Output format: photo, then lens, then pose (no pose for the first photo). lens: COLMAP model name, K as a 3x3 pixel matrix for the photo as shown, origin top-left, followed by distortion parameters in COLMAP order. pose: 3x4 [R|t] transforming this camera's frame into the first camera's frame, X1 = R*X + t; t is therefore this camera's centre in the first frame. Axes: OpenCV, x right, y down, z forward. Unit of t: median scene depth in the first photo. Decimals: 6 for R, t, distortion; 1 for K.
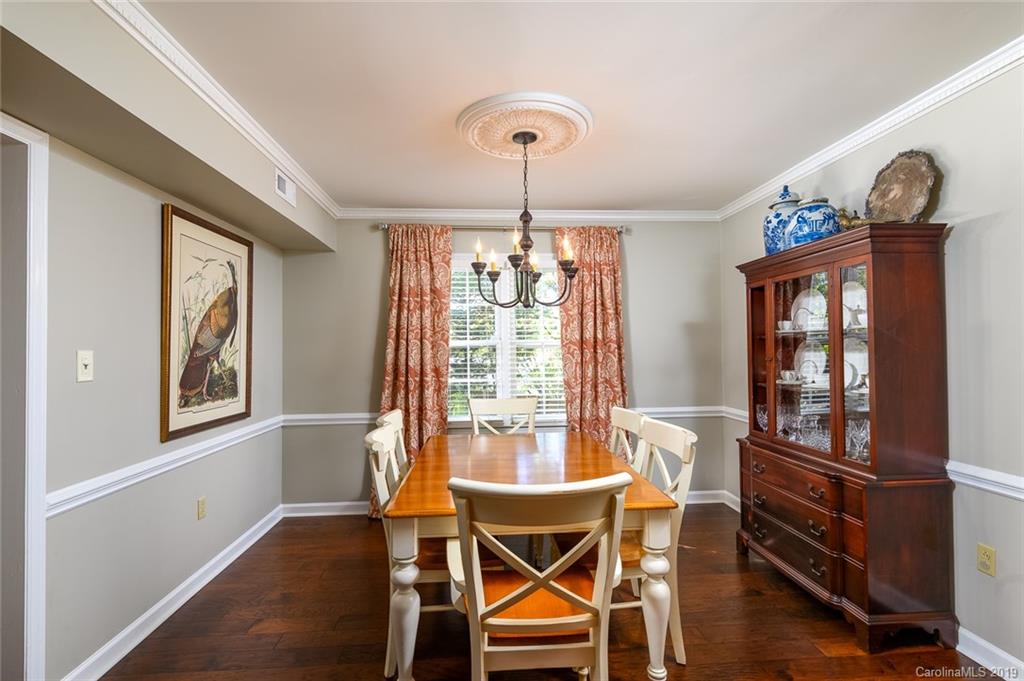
lens RADIAL K [[480.7, 0, 515.2], [0, 480.7, 344.0], [0, 0, 1]] dist [0.000094, -0.000366]
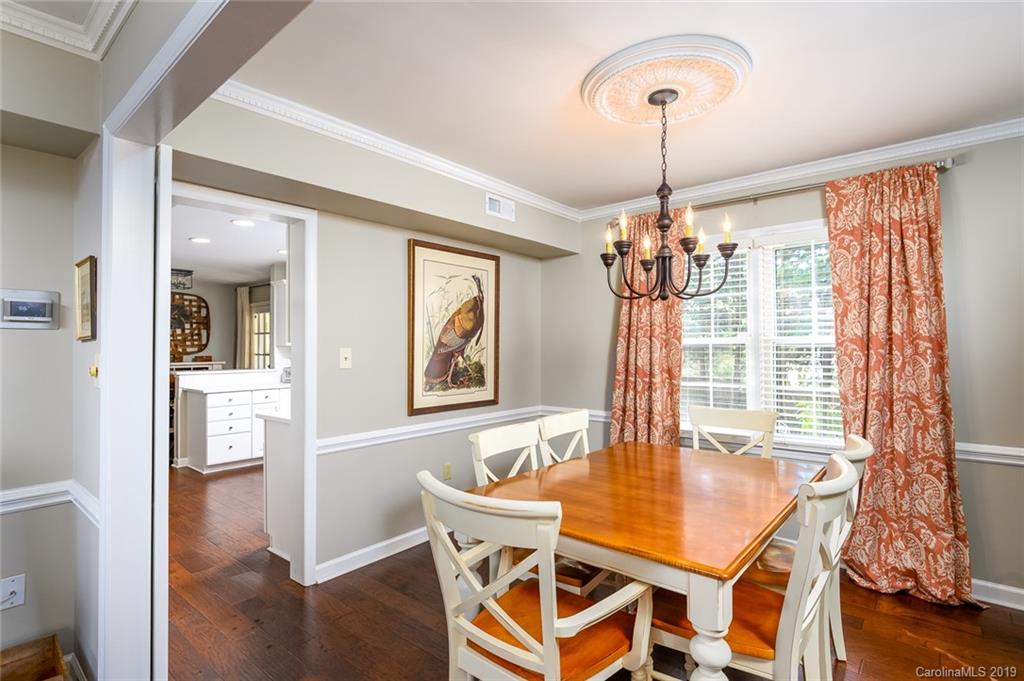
lens RADIAL K [[498.2, 0, 513.6], [0, 498.2, 342.2], [0, 0, 1]] dist [-0.000521, -0.000393]
pose [[0.715097, -0.001037, -0.699024, 0.343988], [0.004111, 0.999988, 0.002722, -0.004462], [0.699013, -0.004820, 0.715093, 0.154289]]
